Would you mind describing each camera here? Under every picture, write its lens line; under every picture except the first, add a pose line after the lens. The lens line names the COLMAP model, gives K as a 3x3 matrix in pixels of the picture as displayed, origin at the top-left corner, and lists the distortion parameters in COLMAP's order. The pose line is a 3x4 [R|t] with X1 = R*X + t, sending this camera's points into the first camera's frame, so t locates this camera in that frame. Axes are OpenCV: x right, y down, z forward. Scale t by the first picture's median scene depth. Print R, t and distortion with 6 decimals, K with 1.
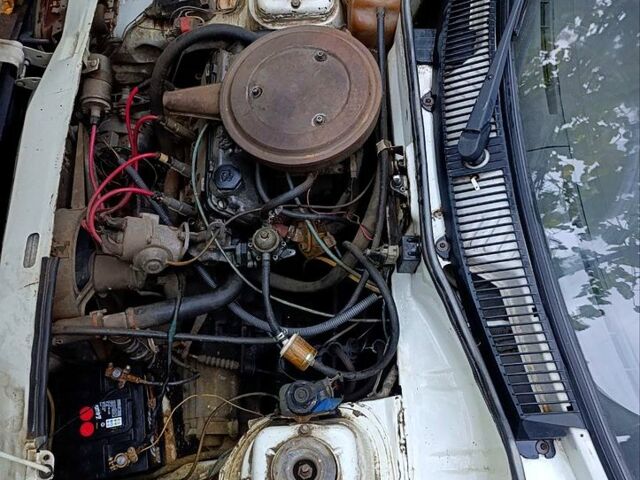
lens RADIAL K [[587.8, 0, 319.2], [0, 587.8, 237.1], [0, 0, 1]] dist [0.084410, -0.184256]
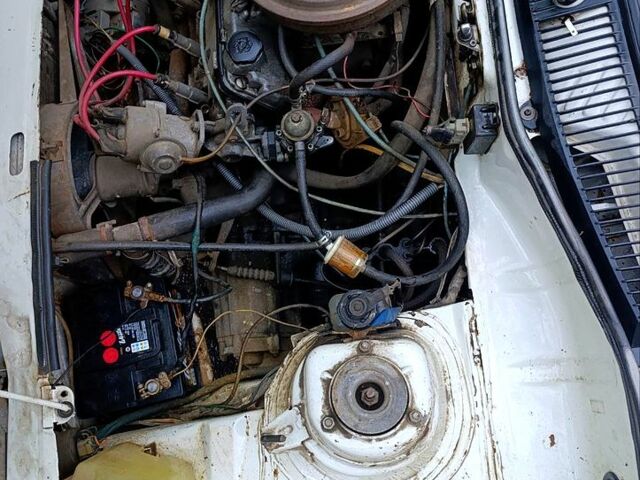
lens RADIAL K [[587.8, 0, 319.2], [0, 587.8, 237.1], [0, 0, 1]] dist [0.084410, -0.184256]
pose [[0.997805, -0.058161, -0.031670, -0.044946], [0.062436, 0.985607, 0.157101, 0.031760], [0.022077, -0.158734, 0.987075, 0.171279]]
